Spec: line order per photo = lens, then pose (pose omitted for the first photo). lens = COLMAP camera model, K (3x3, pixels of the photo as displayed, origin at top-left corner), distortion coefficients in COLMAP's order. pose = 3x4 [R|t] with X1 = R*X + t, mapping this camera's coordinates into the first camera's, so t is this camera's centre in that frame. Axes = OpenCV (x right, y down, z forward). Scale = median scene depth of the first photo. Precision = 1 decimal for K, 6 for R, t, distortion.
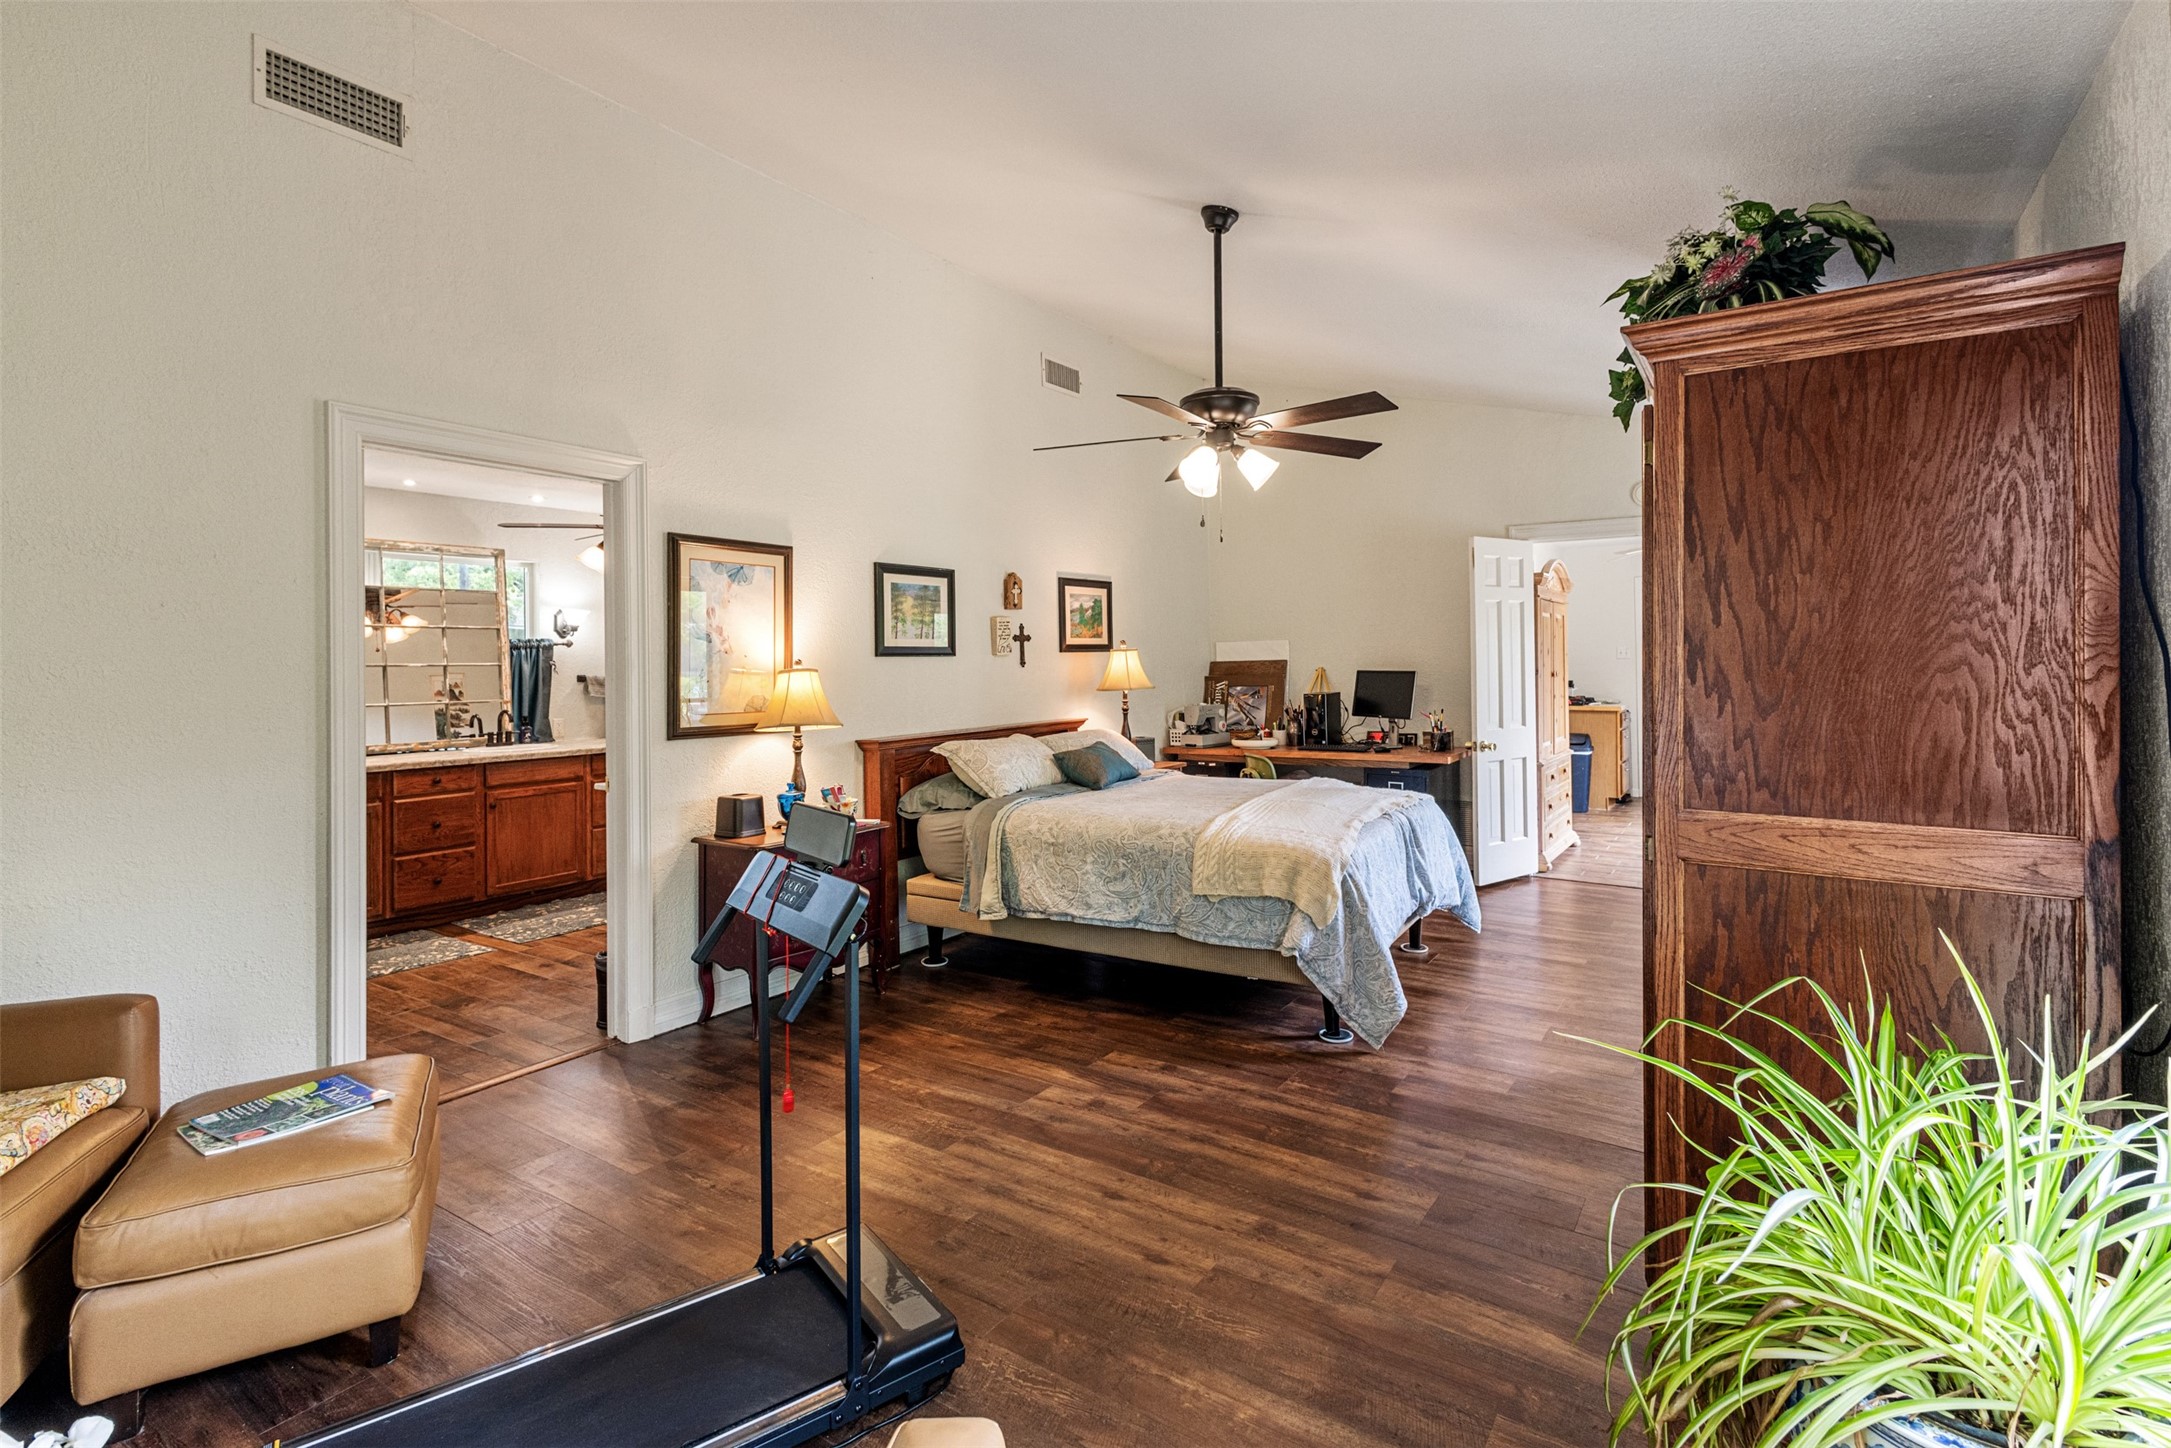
lens RADIAL K [[1015.2, 0, 1104.8], [0, 1015.2, 651.3], [0, 0, 1]] dist [0.000960, -0.000059]
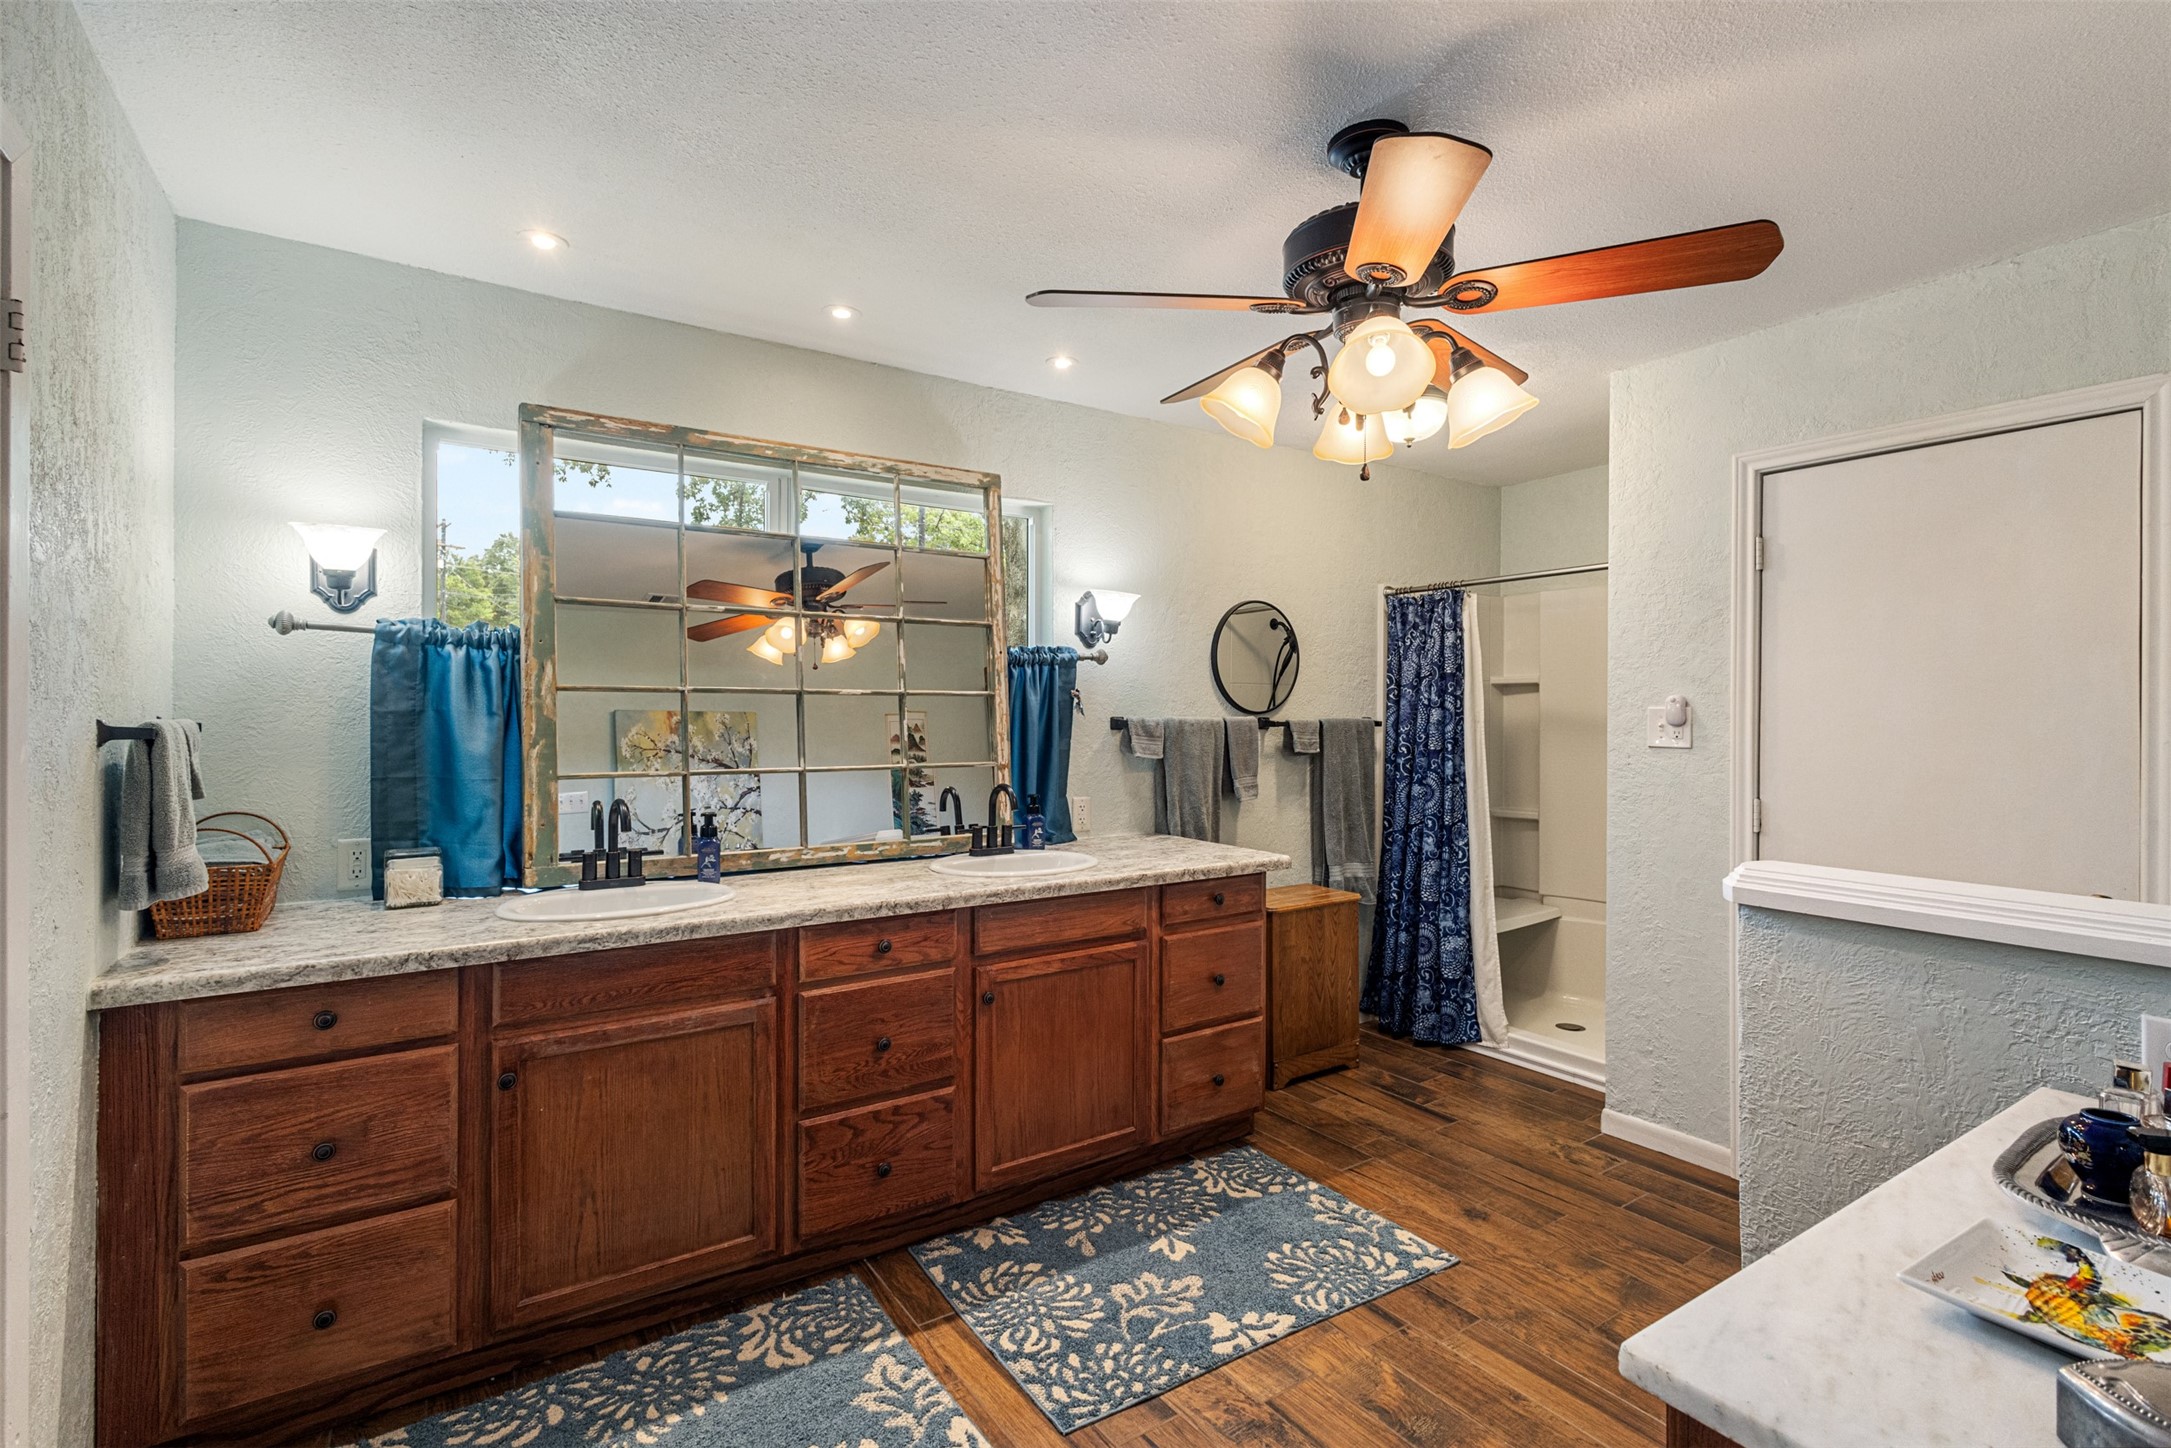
lens RADIAL K [[1015.2, 0, 1086.5], [0, 1015.2, 716.0], [0, 0, 1]] dist [0.000960, -0.000059]
pose [[0.920693, 0.015153, -0.389993, -0.352668], [-0.008226, 0.999777, 0.019425, 0.013971], [0.390201, -0.014676, 0.920613, 0.547775]]
